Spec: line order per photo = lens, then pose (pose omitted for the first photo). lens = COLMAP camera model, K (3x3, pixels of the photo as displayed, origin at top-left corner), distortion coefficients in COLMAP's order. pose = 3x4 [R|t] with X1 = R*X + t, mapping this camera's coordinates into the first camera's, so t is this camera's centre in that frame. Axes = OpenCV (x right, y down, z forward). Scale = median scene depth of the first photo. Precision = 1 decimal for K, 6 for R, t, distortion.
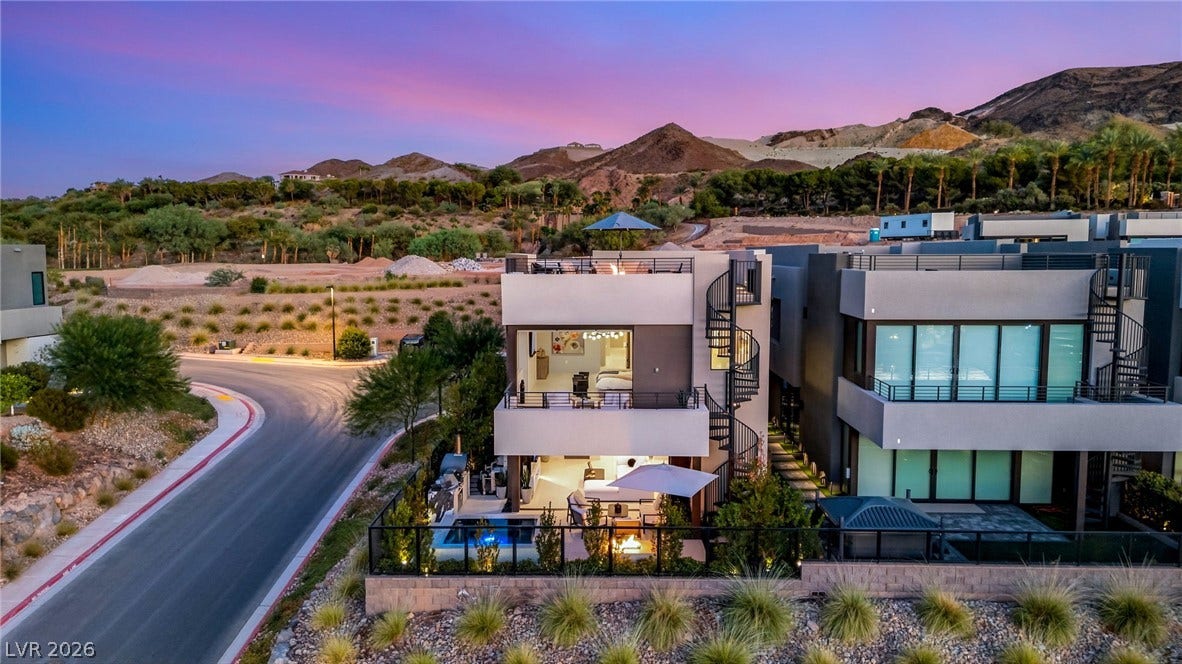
lens RADIAL K [[826.7, 0, 594.1], [0, 826.7, 338.3], [0, 0, 1]] dist [0.080639, -0.083824]
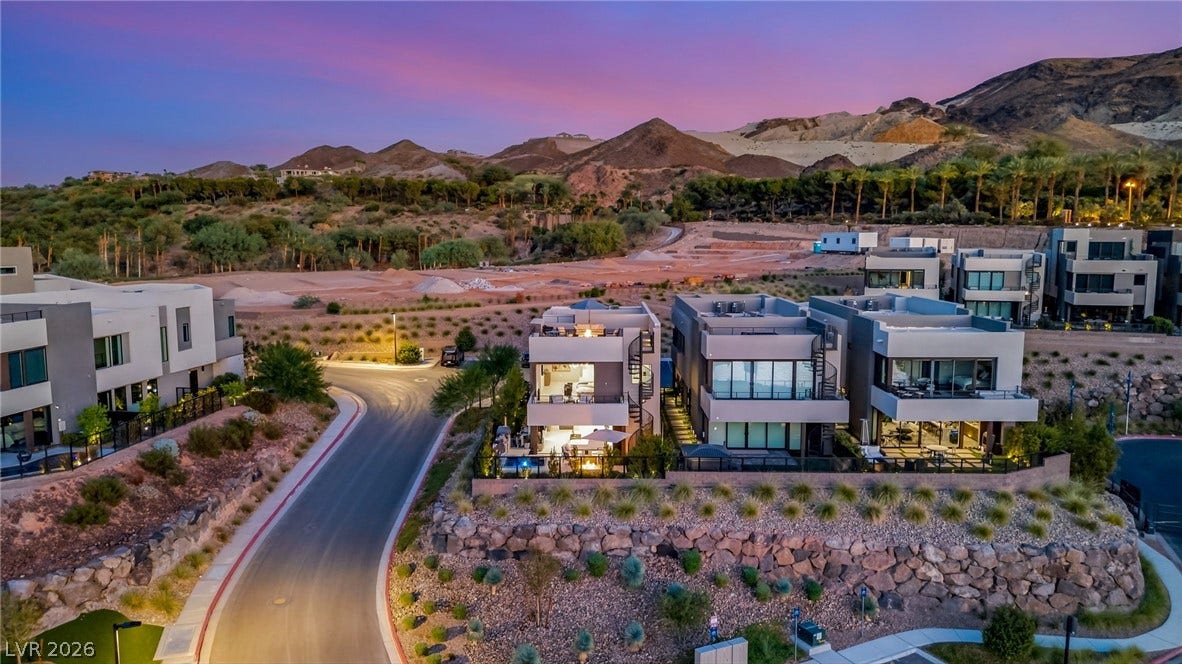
lens RADIAL K [[826.7, 0, 594.1], [0, 826.7, 338.3], [0, 0, 1]] dist [0.080639, -0.083824]
pose [[0.999911, -0.001886, 0.013183, 0.003938], [0.001608, 0.999776, 0.021118, -0.021501], [-0.013220, -0.021095, 0.999690, -0.189204]]
